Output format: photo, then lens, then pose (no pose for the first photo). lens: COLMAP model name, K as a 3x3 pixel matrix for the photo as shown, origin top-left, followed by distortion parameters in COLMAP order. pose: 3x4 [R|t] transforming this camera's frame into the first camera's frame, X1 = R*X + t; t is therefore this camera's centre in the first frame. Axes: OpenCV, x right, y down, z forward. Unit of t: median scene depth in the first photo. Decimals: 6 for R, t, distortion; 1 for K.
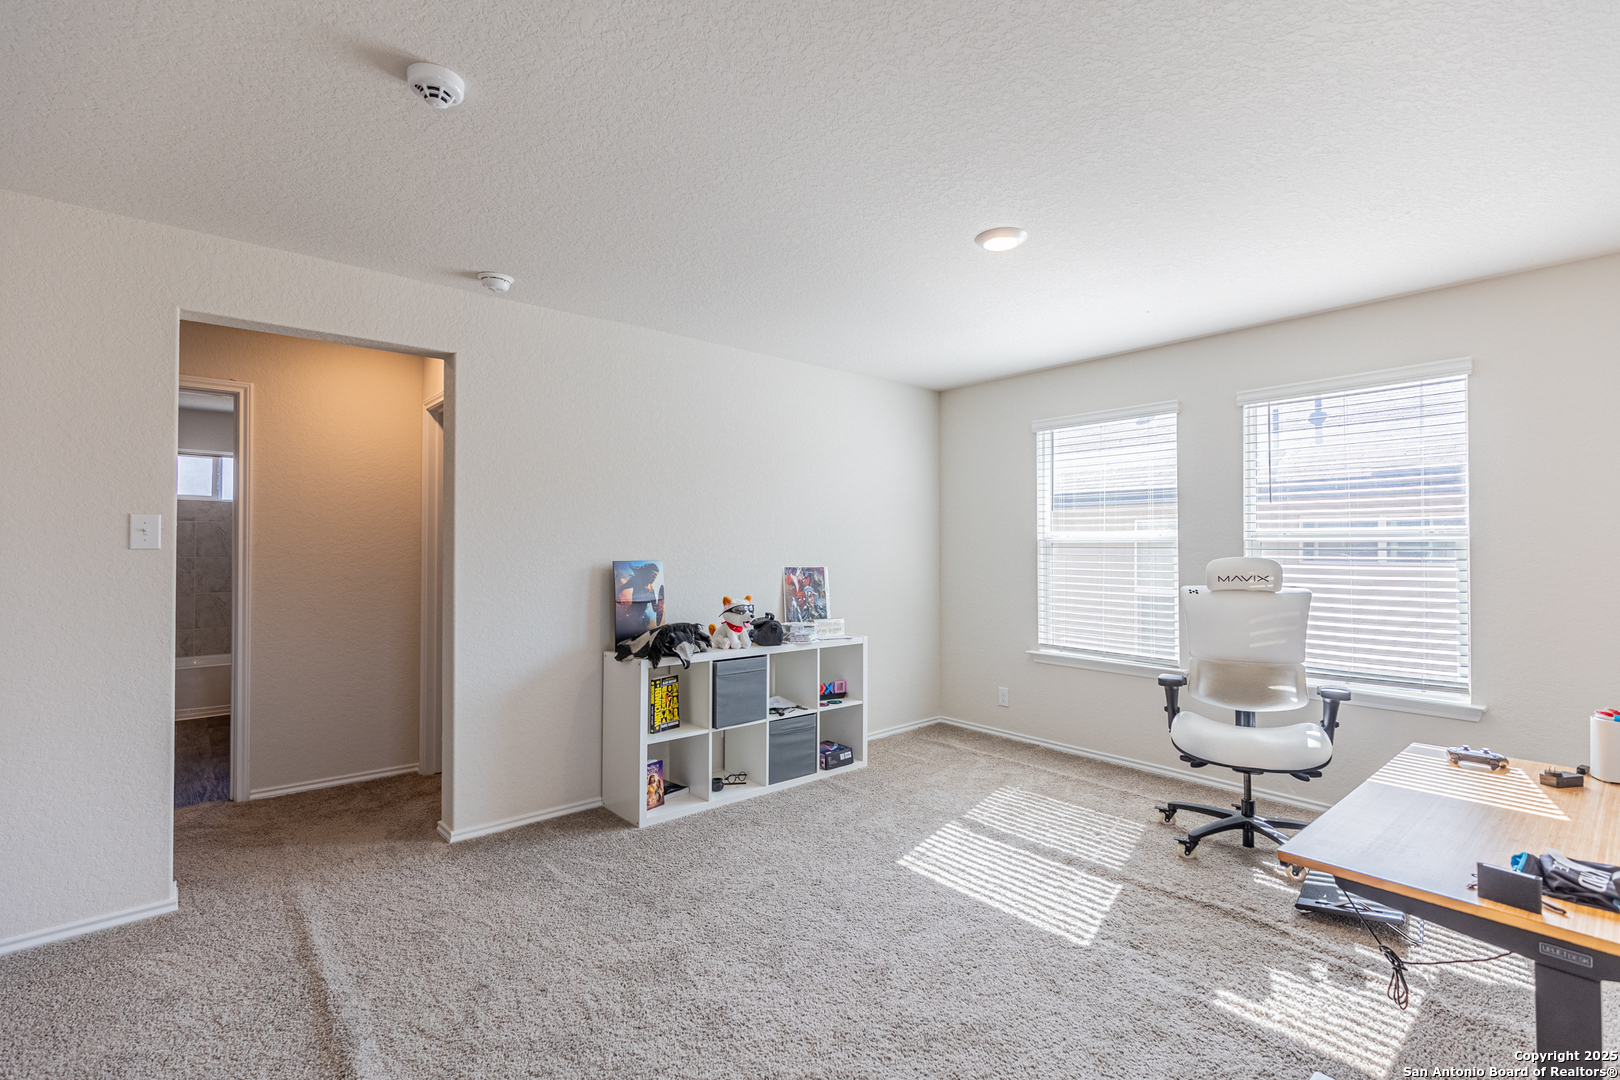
lens RADIAL K [[730.9, 0, 809.5], [0, 730.9, 541.0], [0, 0, 1]] dist [0.010140, 0.000075]
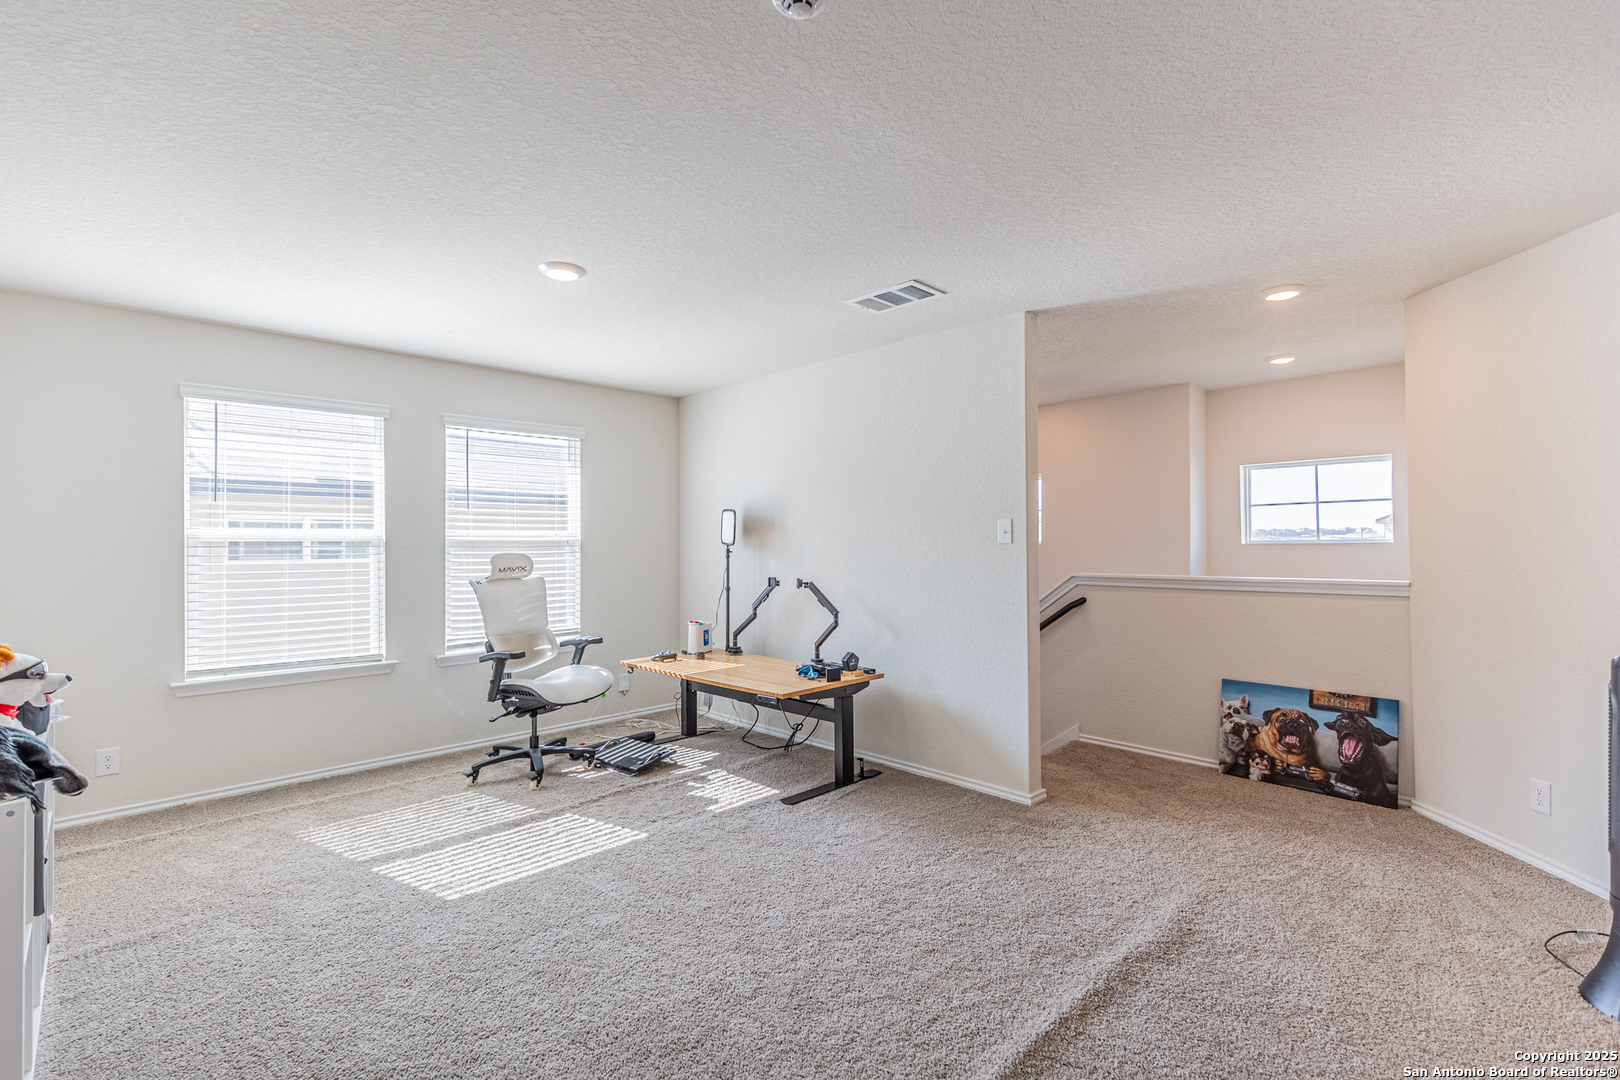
lens RADIAL K [[730.9, 0, 814.1], [0, 730.9, 542.9], [0, 0, 1]] dist [0.010140, 0.000075]
pose [[-0.065917, 0.000950, 0.997825, -0.747532], [-0.002236, 0.999997, -0.001100, 0.005429], [-0.997823, -0.002303, -0.065915, 0.579841]]
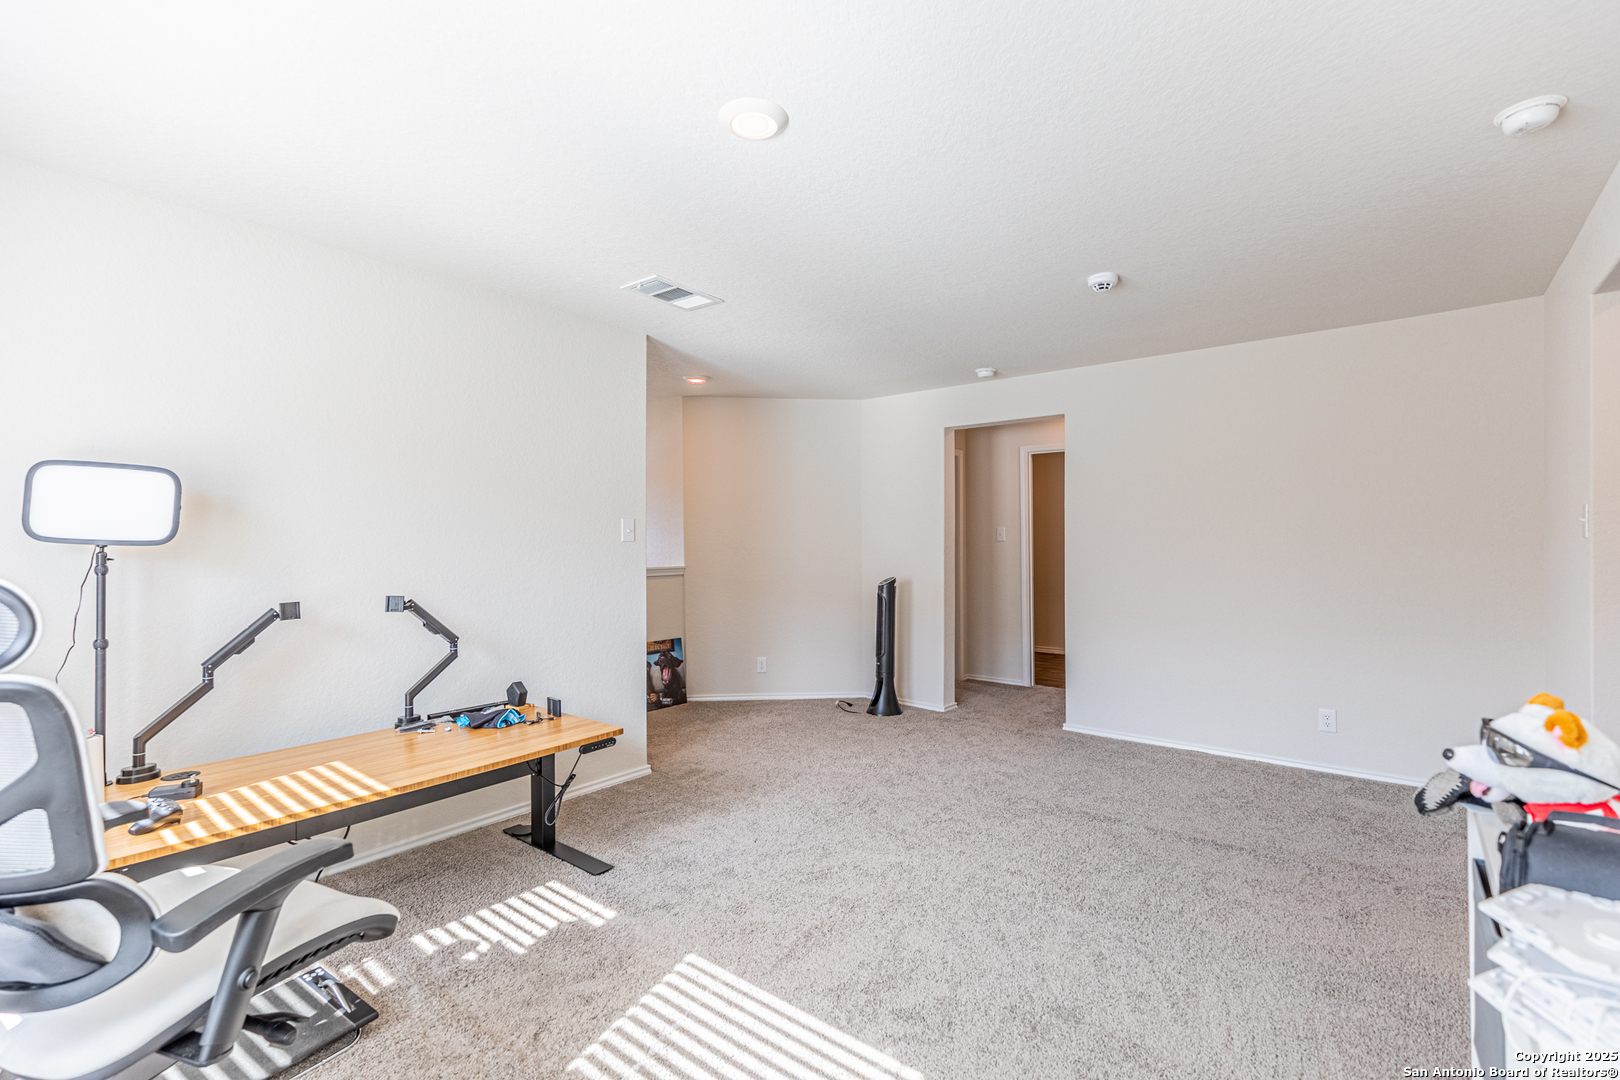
lens RADIAL K [[730.9, 0, 815.9], [0, 730.9, 536.1], [0, 0, 1]] dist [0.010140, 0.000075]
pose [[-0.981312, 0.004526, -0.192371, 0.294520], [0.007787, 0.999838, -0.016198, 0.017929], [0.192267, -0.017393, -0.981189, 1.465003]]
